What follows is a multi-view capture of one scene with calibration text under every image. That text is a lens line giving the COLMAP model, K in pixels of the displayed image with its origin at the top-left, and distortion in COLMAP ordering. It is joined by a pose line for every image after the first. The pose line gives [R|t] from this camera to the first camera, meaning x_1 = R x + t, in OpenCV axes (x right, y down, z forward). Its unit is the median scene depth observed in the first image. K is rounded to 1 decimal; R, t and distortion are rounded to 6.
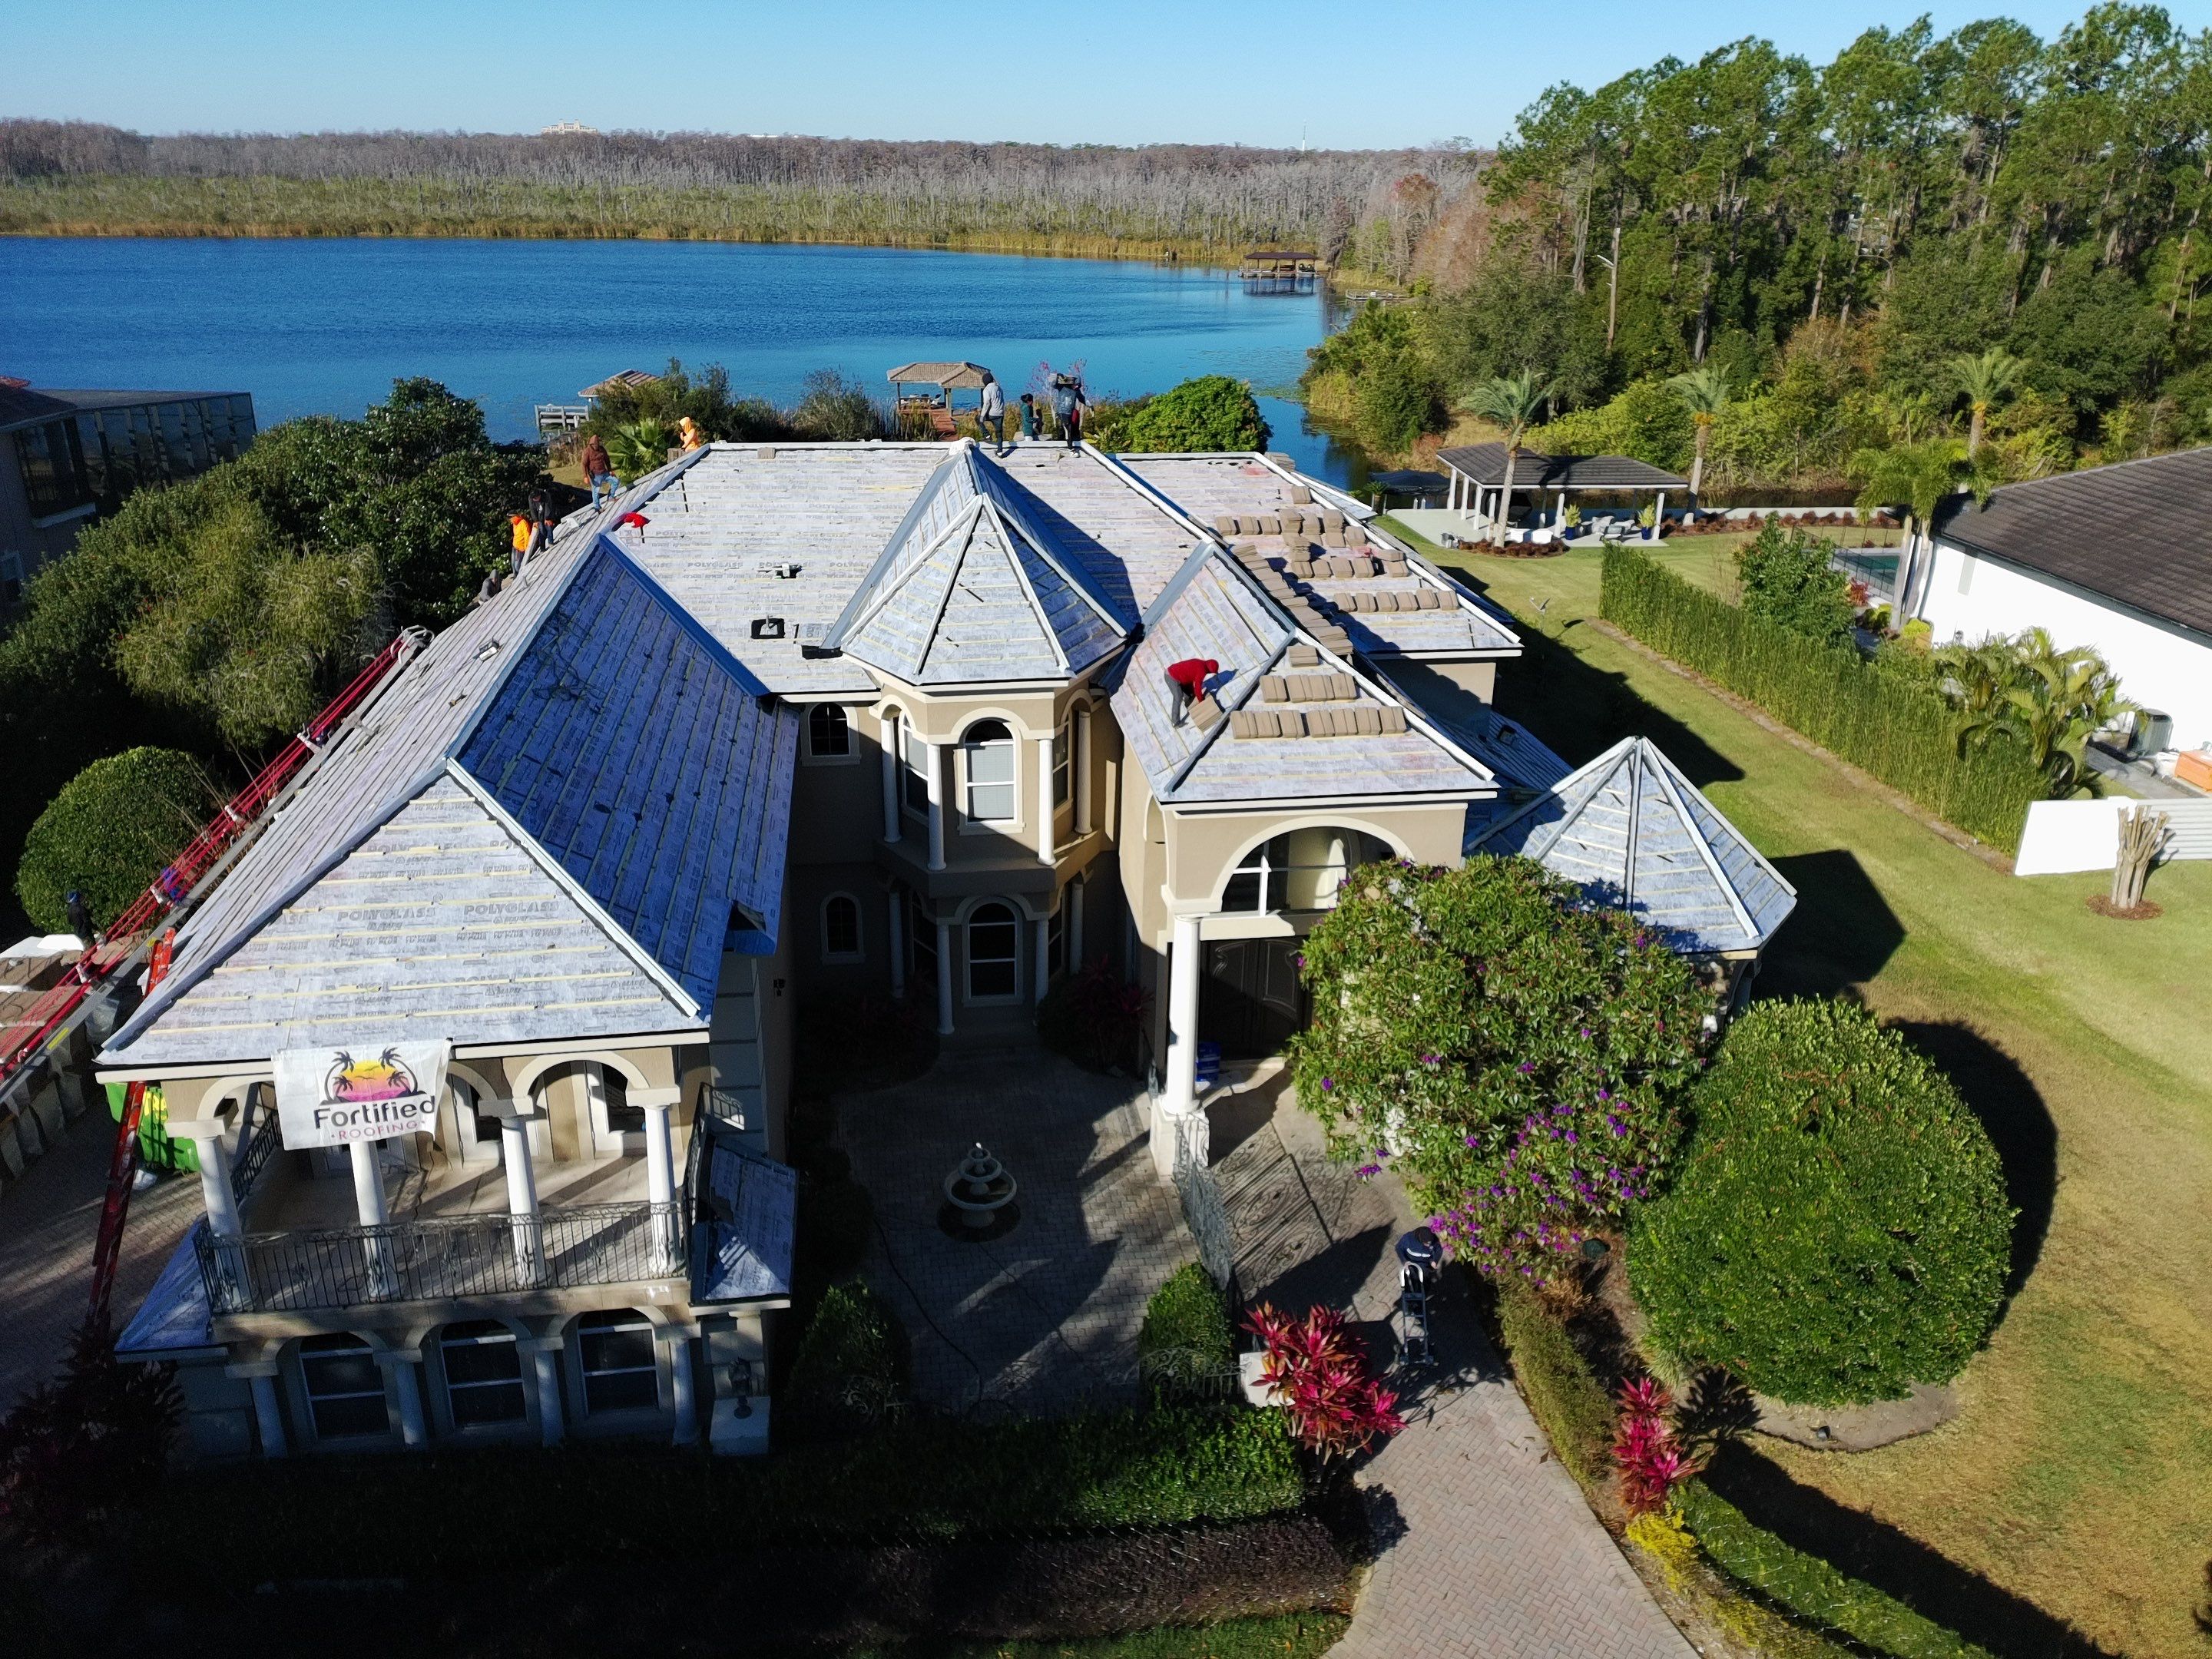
lens RADIAL K [[1623.3, 0, 1097.4], [0, 1623.3, 823.6], [0, 0, 1]] dist [0.078722, -0.079183]
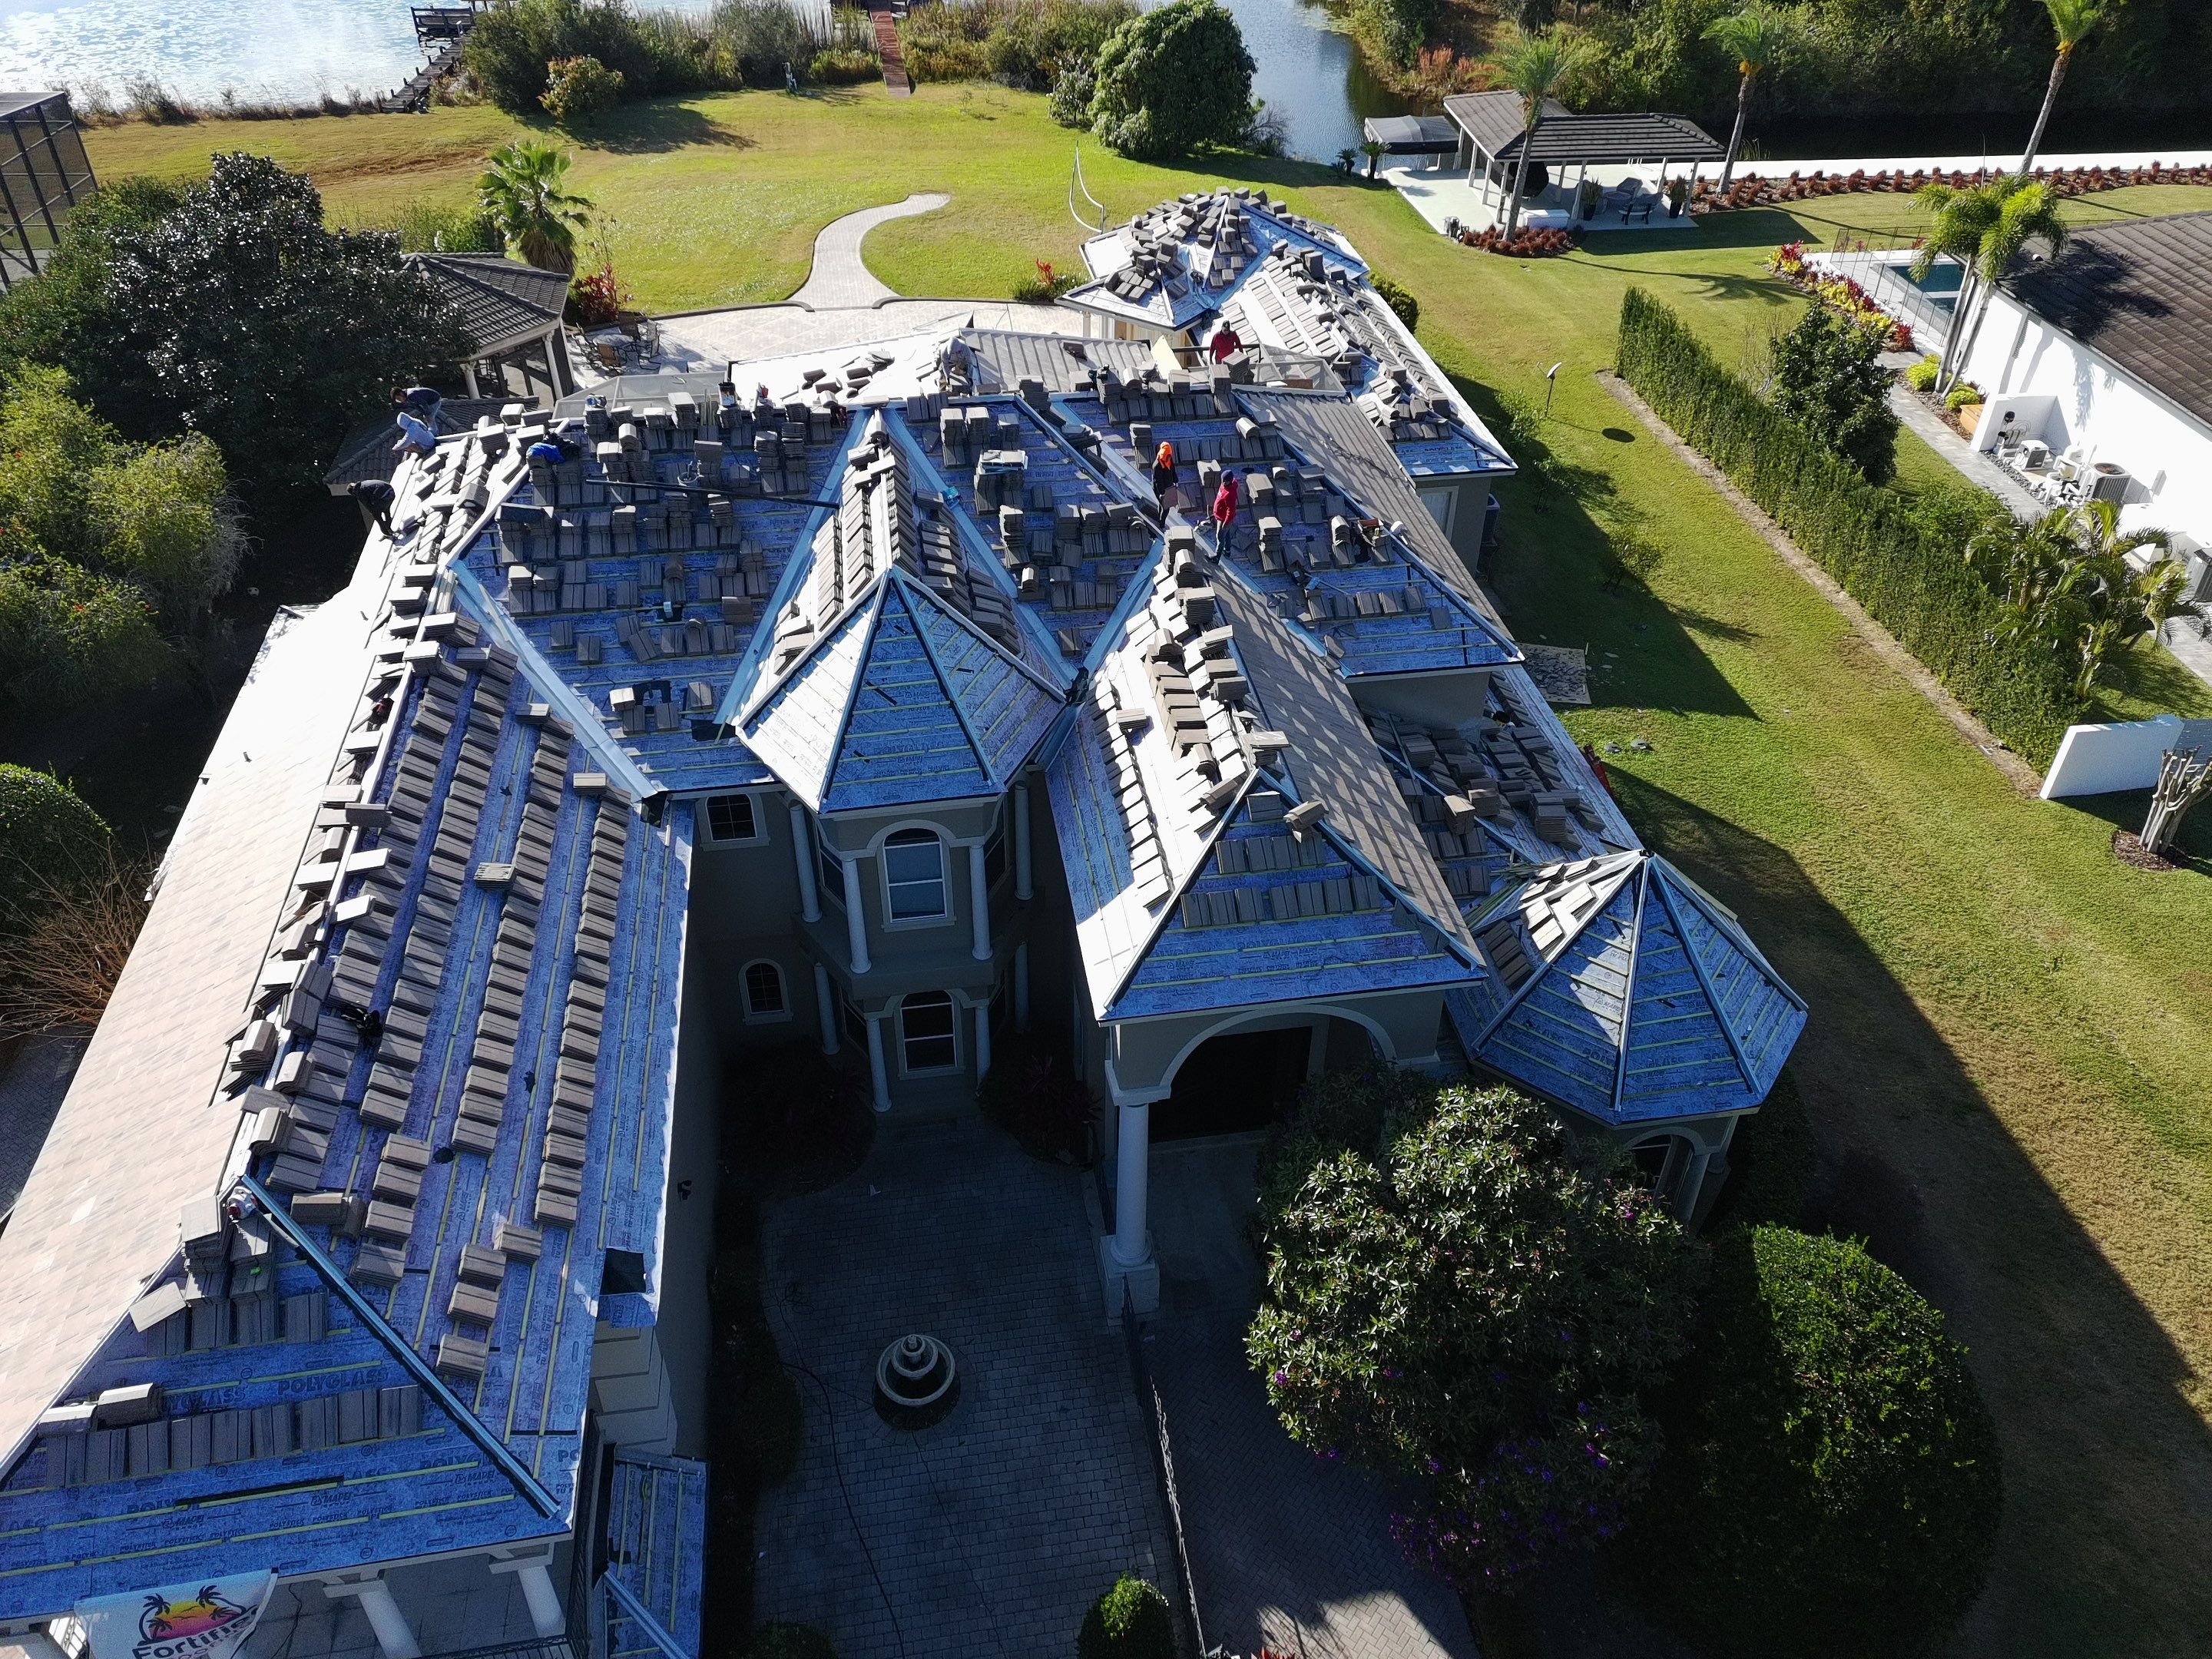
lens RADIAL K [[1623.3, 0, 1097.4], [0, 1623.3, 823.6], [0, 0, 1]] dist [0.078722, -0.079183]
pose [[0.999819, -0.017146, 0.008213, 0.025594], [0.014255, 0.961941, 0.272884, -0.284893], [-0.012579, -0.272717, 0.962012, 0.148323]]
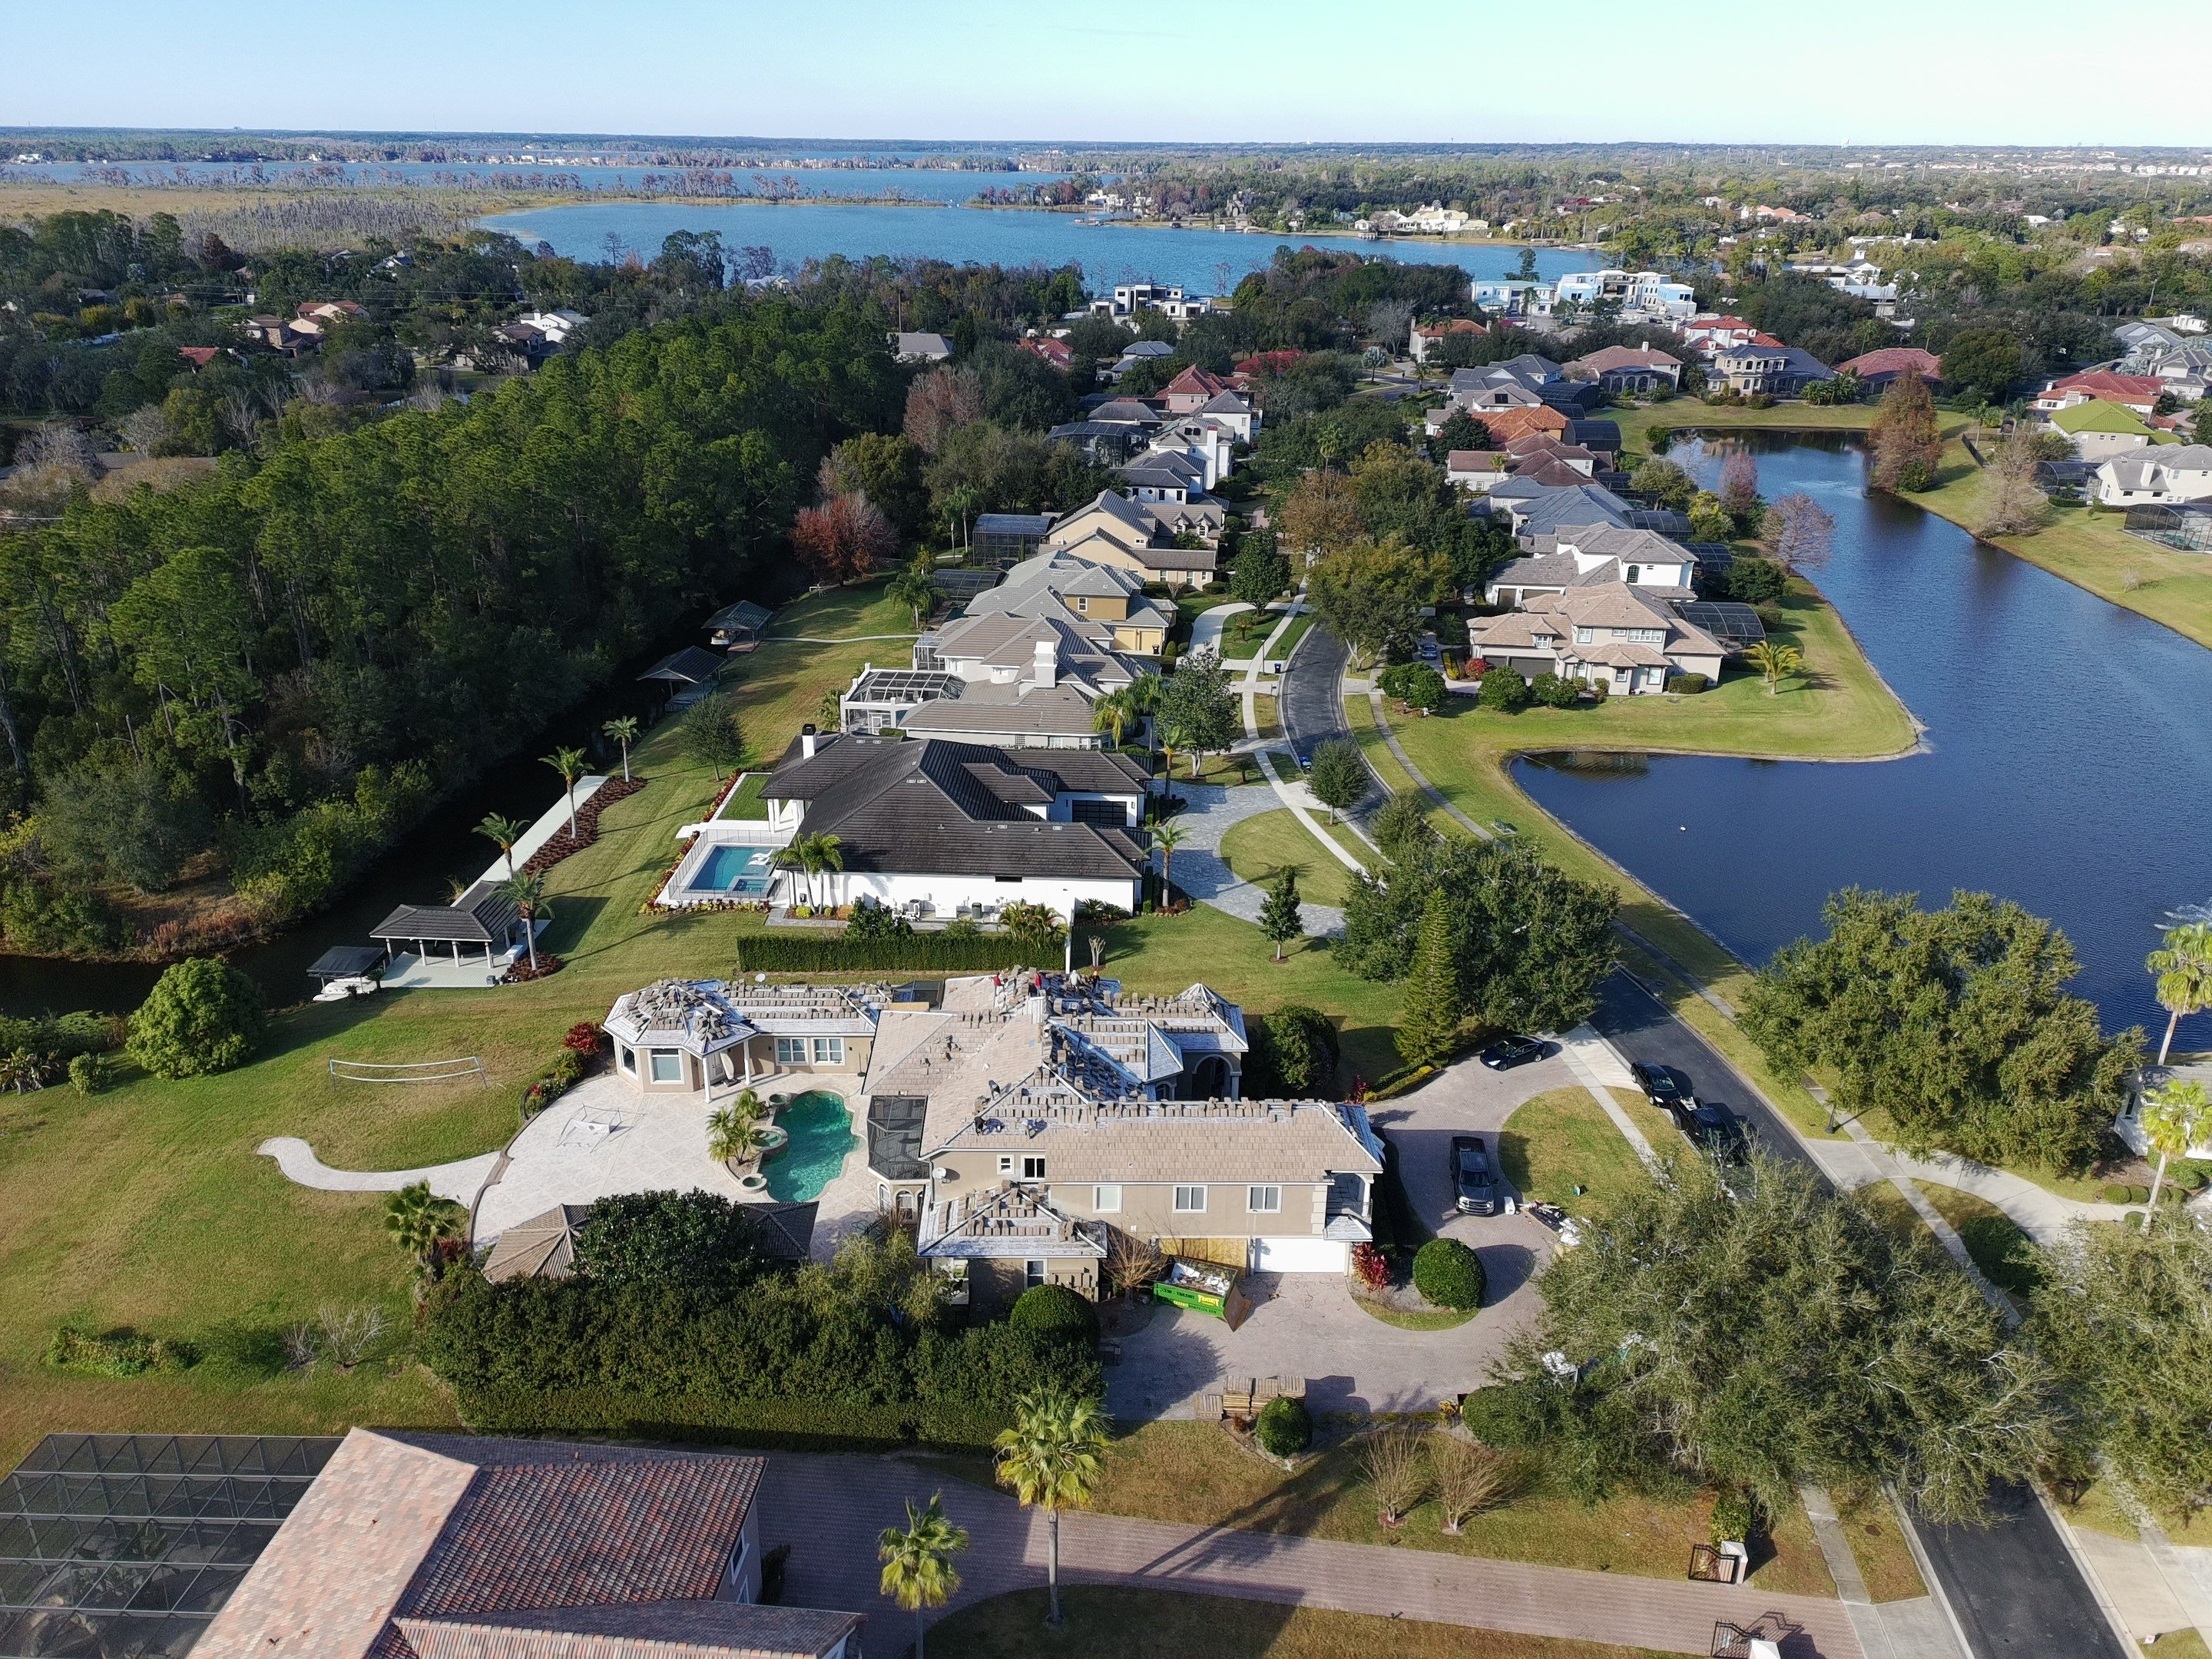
lens RADIAL K [[1623.3, 0, 1097.4], [0, 1623.3, 823.6], [0, 0, 1]] dist [0.078722, -0.079183]
pose [[0.121203, -0.391305, 0.912245, -2.822503], [0.363040, 0.872824, 0.326161, -1.588546], [-0.923857, 0.291649, 0.247848, 0.142120]]
